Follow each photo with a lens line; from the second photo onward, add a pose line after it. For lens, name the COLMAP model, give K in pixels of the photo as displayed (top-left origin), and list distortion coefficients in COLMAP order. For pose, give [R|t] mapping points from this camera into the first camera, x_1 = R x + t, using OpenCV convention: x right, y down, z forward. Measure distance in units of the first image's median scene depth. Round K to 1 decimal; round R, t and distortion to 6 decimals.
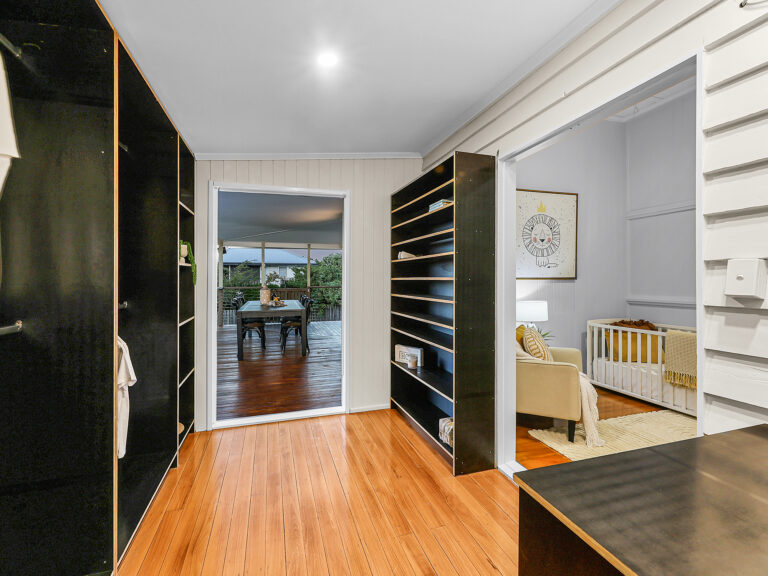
lens RADIAL K [[345.1, 0, 382.3], [0, 345.1, 286.9], [0, 0, 1]] dist [0.003306, 0.000589]
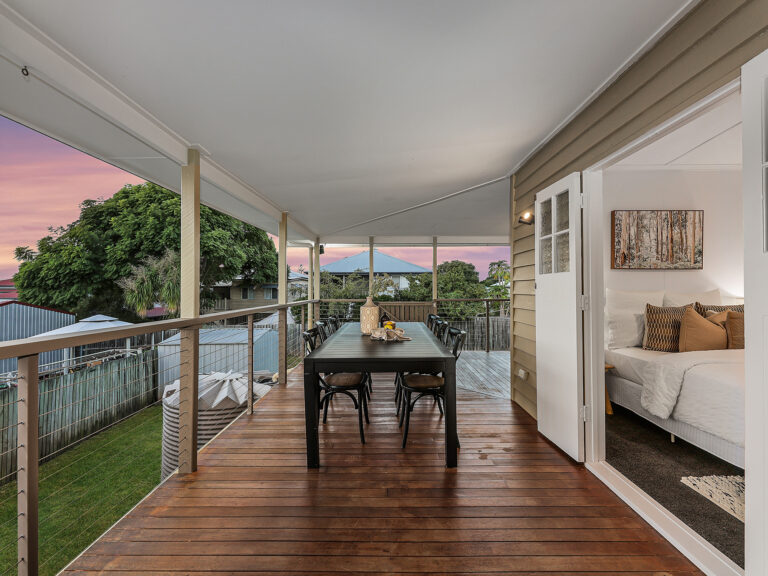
lens RADIAL K [[345.1, 0, 382.3], [0, 345.1, 286.9], [0, 0, 1]] dist [0.003306, 0.000589]
pose [[0.950402, -0.007357, -0.310936, -0.105885], [-0.002280, 0.999529, -0.030619, -0.004360], [0.311015, 0.029809, 0.949938, 0.342474]]
